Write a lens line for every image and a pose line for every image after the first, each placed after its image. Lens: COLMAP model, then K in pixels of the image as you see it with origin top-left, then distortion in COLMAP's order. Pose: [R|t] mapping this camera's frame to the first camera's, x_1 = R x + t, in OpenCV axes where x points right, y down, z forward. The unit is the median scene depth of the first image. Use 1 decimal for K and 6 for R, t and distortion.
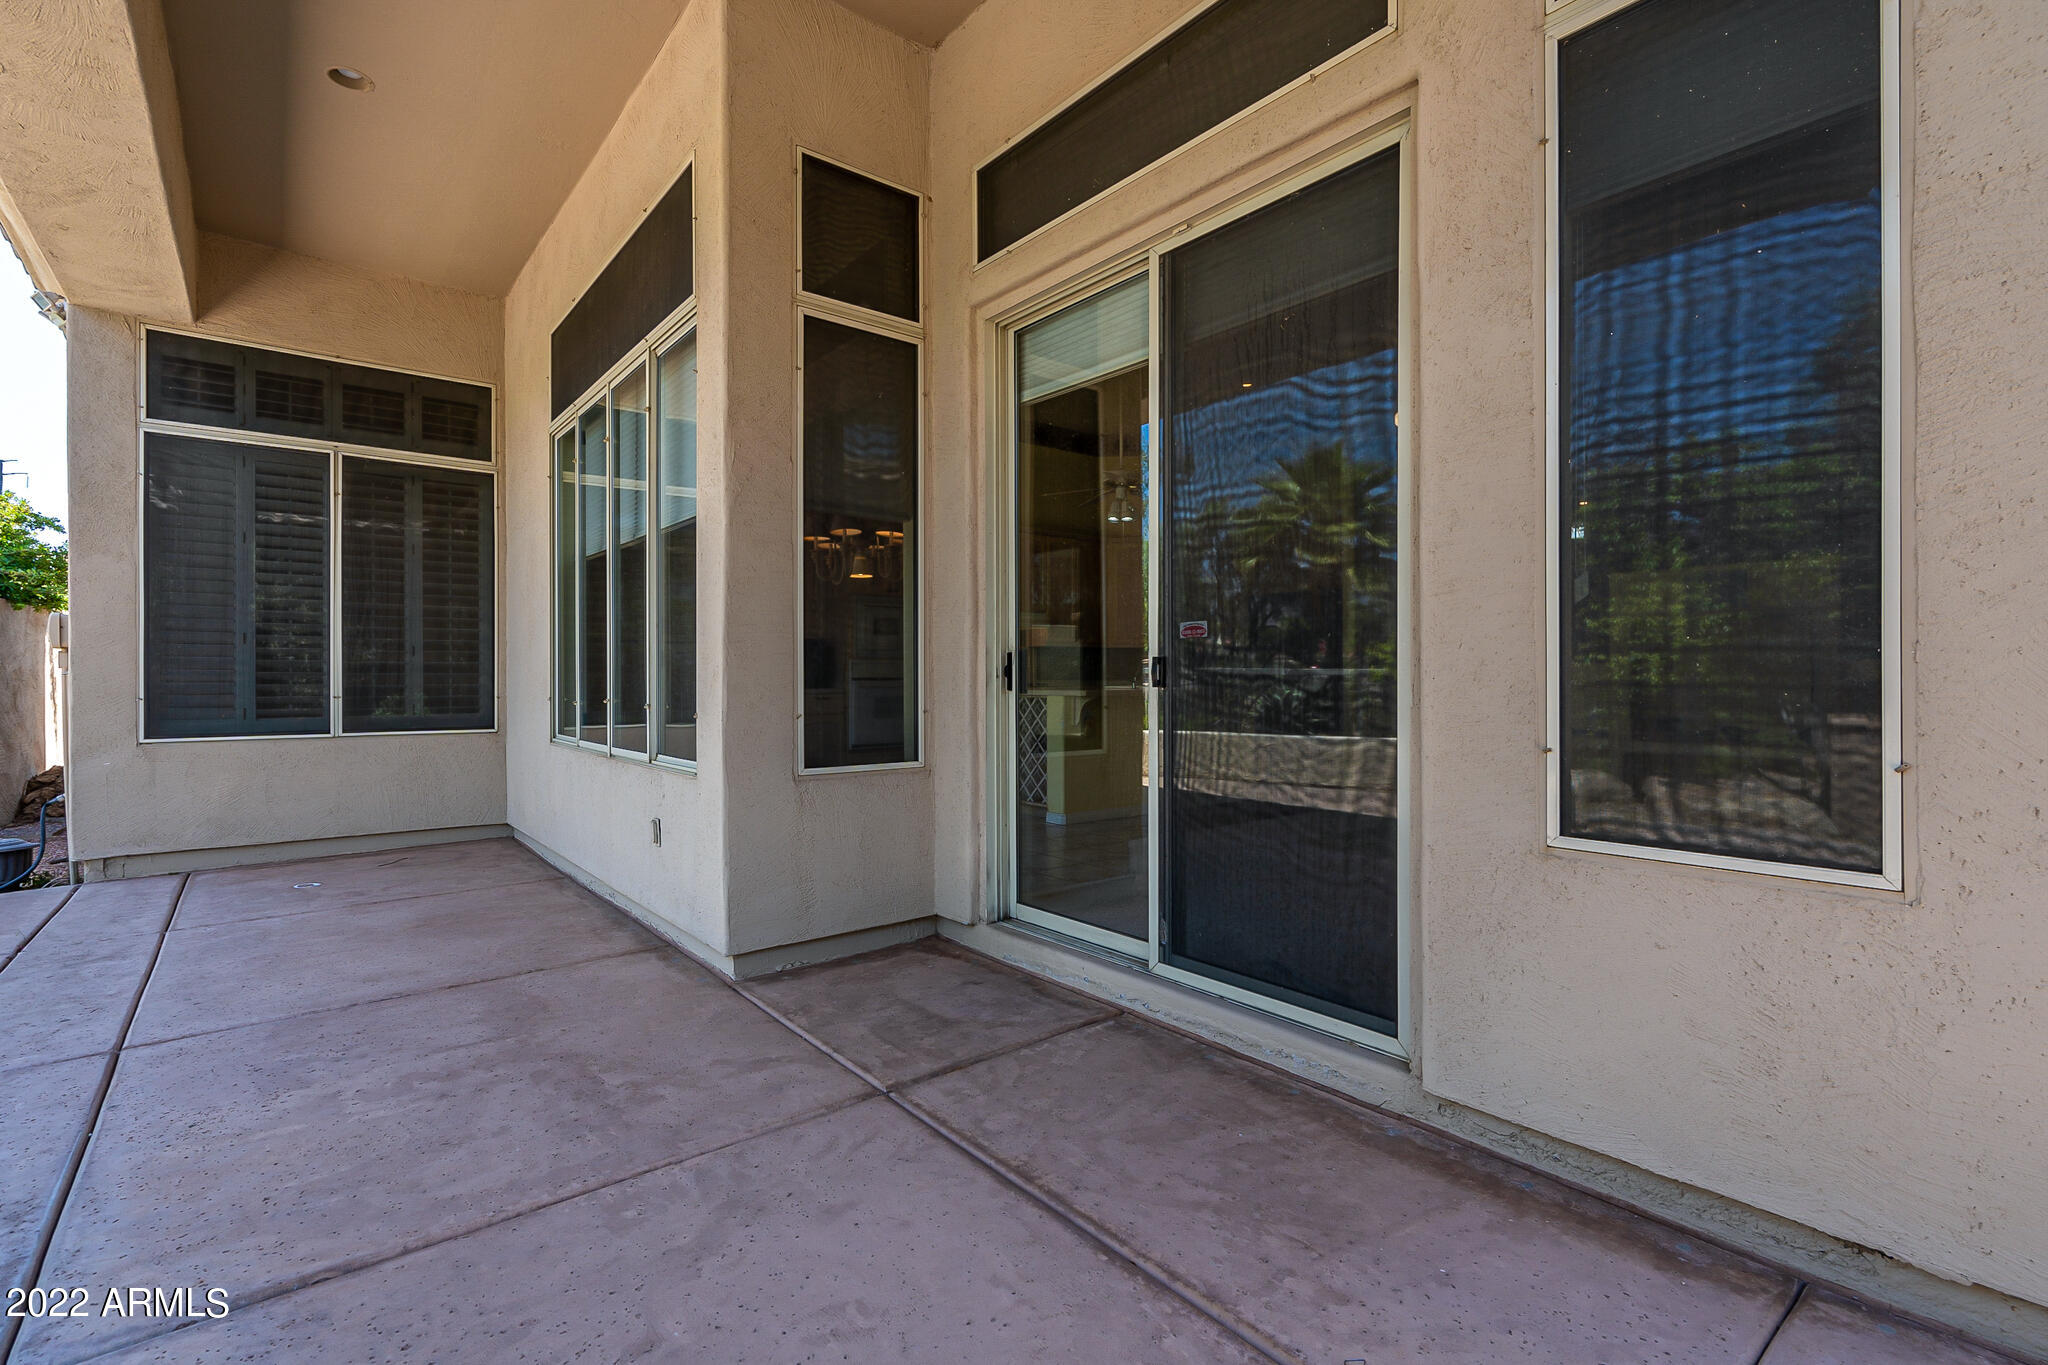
lens RADIAL K [[935.7, 0, 1037.2], [0, 935.7, 676.4], [0, 0, 1]] dist [-0.003562, 0.002718]
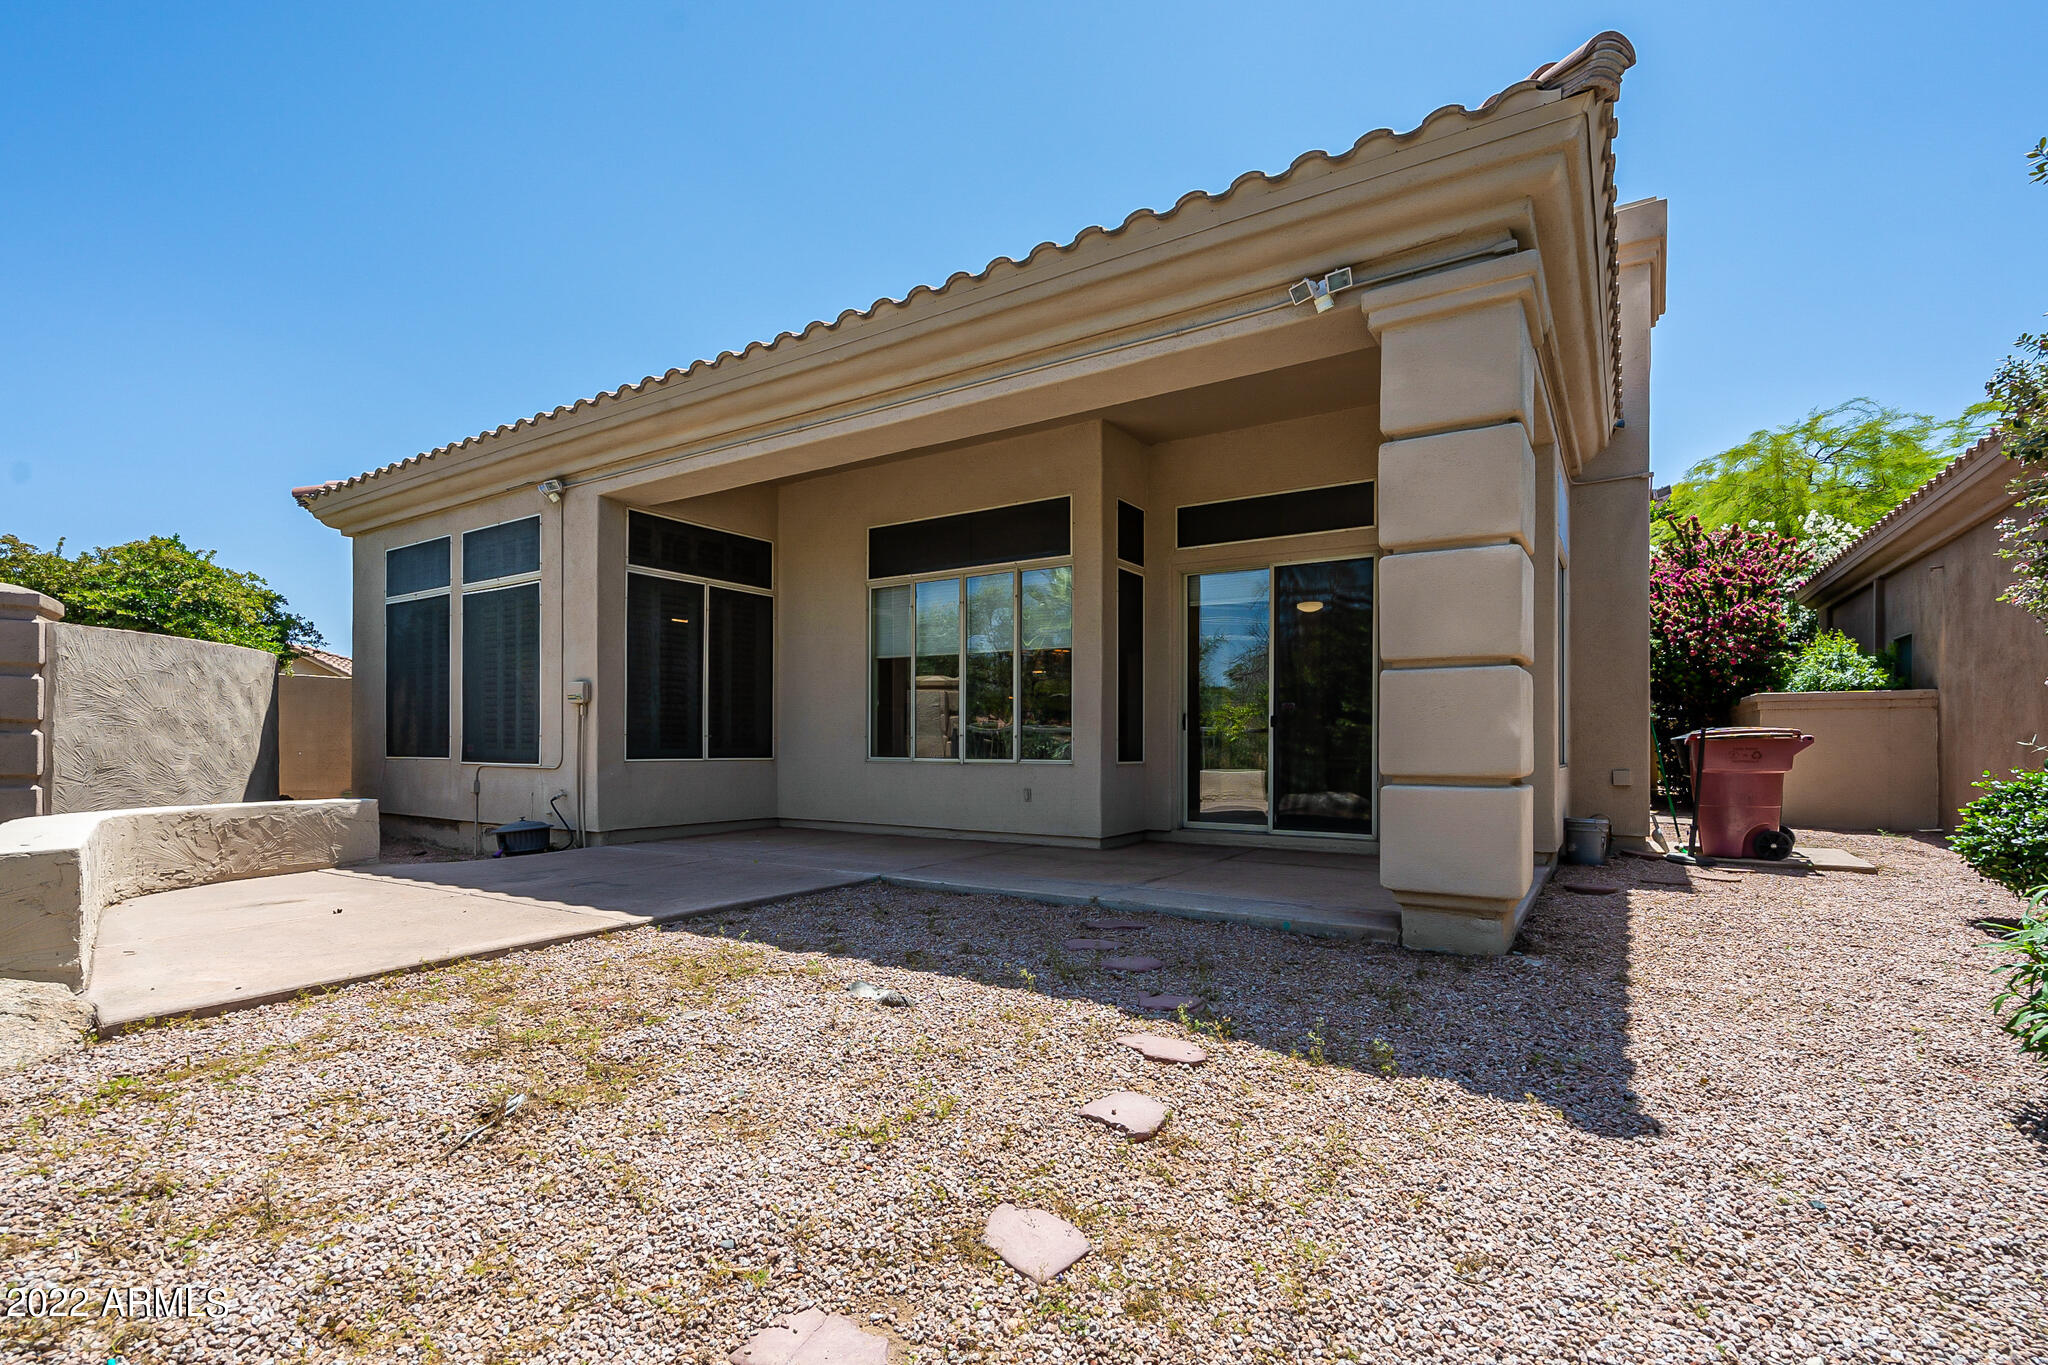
lens RADIAL K [[935.7, 0, 1018.3], [0, 935.7, 758.0], [0, 0, 1]] dist [-0.003562, 0.002718]
pose [[0.957333, 0.001125, 0.288985, -1.296732], [-0.006015, 0.999853, 0.016034, 0.058050], [-0.288924, -0.017088, 0.957199, -1.307178]]
